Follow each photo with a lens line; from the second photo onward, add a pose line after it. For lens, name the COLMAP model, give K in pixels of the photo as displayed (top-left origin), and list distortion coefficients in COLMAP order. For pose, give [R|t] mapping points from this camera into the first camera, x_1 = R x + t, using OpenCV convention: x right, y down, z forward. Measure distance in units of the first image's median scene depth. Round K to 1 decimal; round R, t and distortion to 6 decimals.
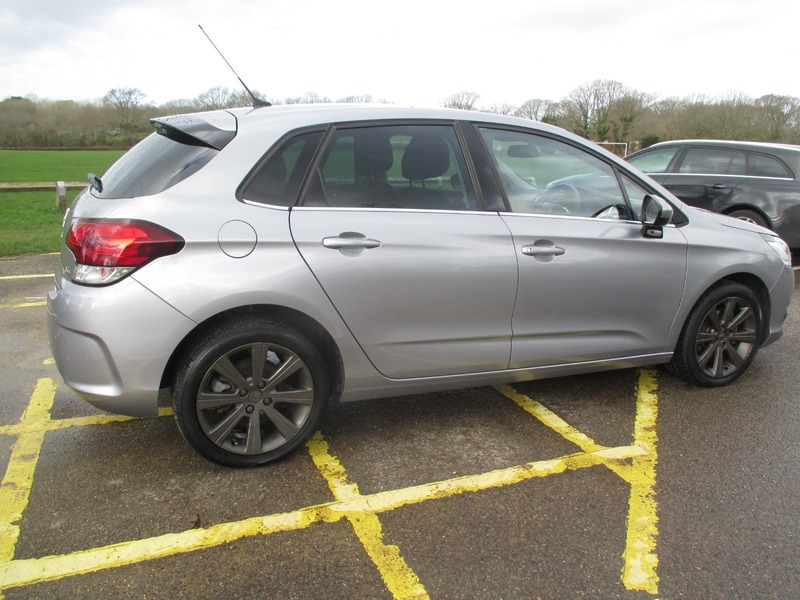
lens RADIAL K [[677.8, 0, 400.0], [0, 677.8, 300.0], [0, 0, 1]] dist [-0.032712, -0.003166]
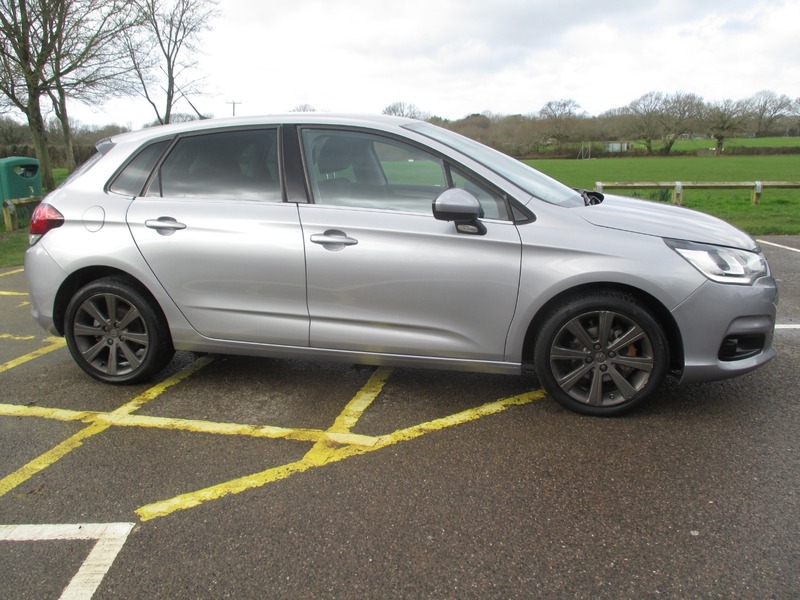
lens RADIAL K [[675.3, 0, 400.0], [0, 675.3, 300.0], [0, 0, 1]] dist [-0.036616, 0.001131]
pose [[0.806545, 0.095065, -0.583480, 1.013475], [-0.101324, 0.994610, 0.021989, -0.014213], [0.582425, 0.041386, 0.811830, 0.212639]]
